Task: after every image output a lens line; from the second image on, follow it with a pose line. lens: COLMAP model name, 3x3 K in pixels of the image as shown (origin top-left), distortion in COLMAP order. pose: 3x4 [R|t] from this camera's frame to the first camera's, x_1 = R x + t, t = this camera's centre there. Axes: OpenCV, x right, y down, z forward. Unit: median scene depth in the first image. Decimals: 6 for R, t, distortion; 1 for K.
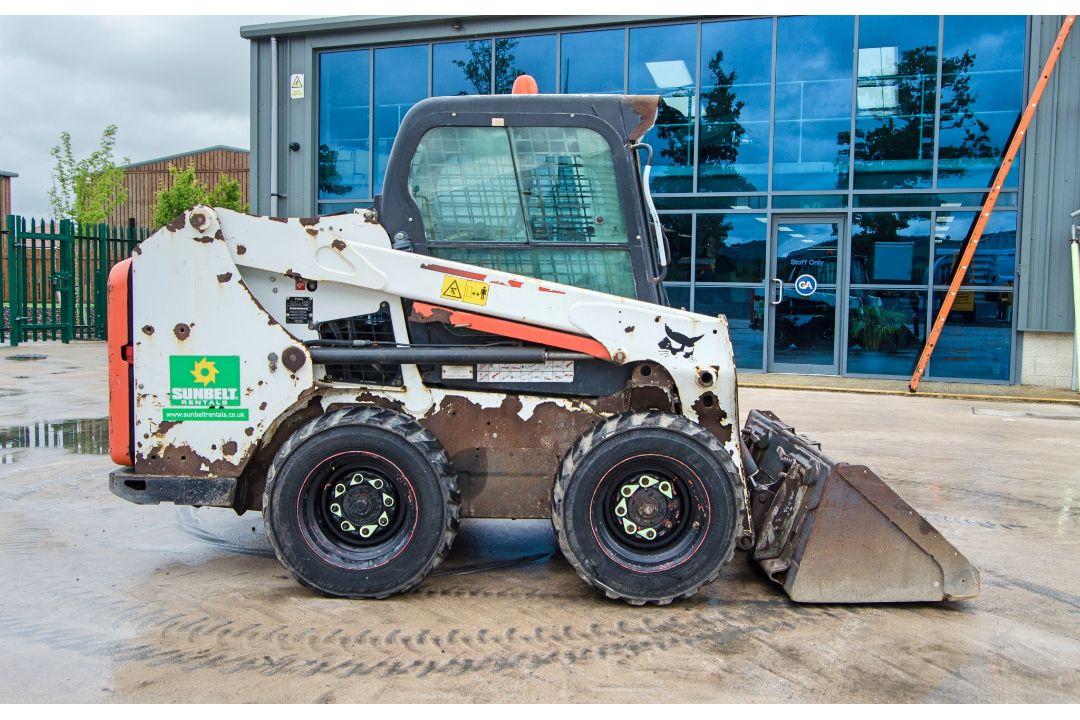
lens RADIAL K [[962.8, 0, 545.0], [0, 962.8, 364.8], [0, 0, 1]] dist [-0.010019, 0.006905]
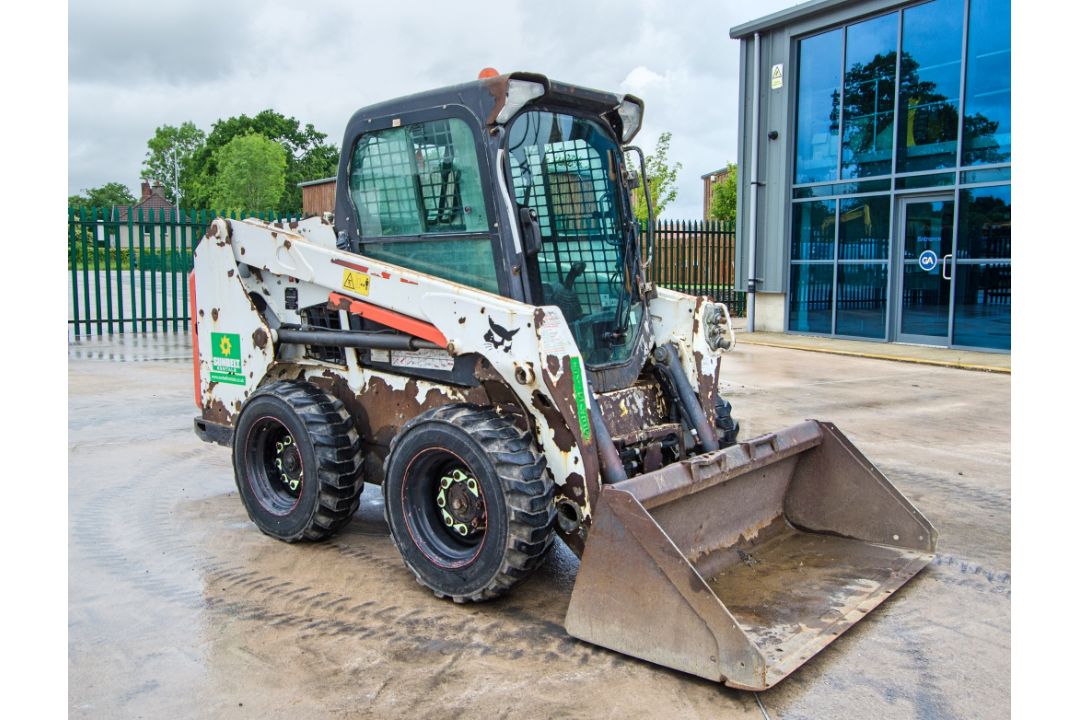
lens RADIAL K [[886.3, 0, 512.6], [0, 886.3, 372.6], [0, 0, 1]] dist [-0.009461, 0.000884]
pose [[0.748398, 0.061429, -0.660400, 0.730515], [-0.036860, 0.998015, 0.051062, -0.031990], [0.662225, -0.013872, 0.749176, 0.356360]]
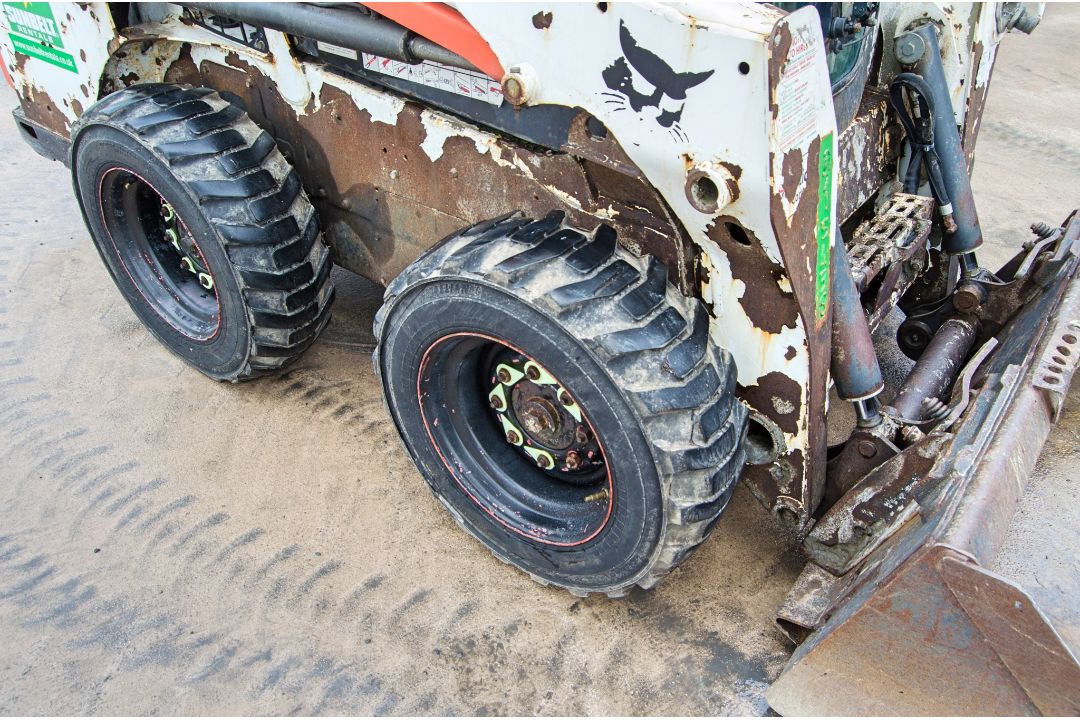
lens RADIAL K [[824.9, 0, 560.6], [0, 824.9, 366.7], [0, 0, 1]] dist [-0.018748, 0.026771]
pose [[0.804392, 0.361497, -0.471460, 0.301238], [-0.056648, 0.836624, 0.544840, -0.101428], [0.591393, -0.411558, 0.693452, 0.720308]]
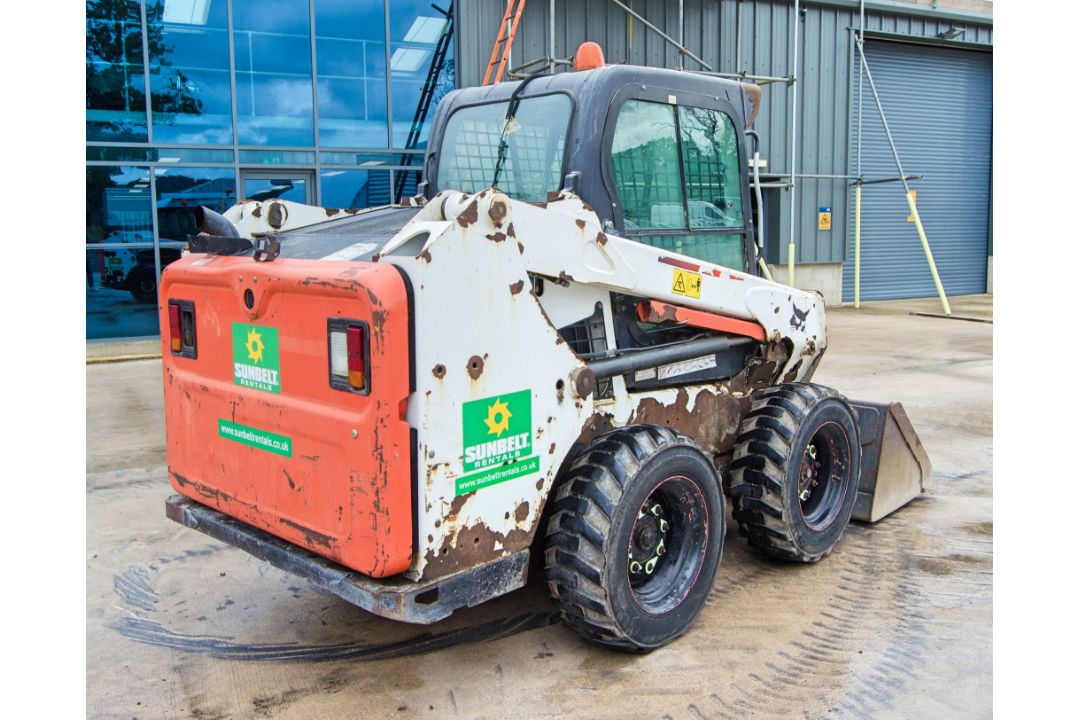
lens RADIAL K [[931.4, 0, 536.1], [0, 931.4, 347.7], [0, 0, 1]] dist [-0.003981, 0.006045]
pose [[0.686746, -0.115011, 0.717742, -0.834856], [0.082415, 0.993356, 0.080320, -0.099961], [-0.722211, 0.003994, 0.691662, 0.486250]]
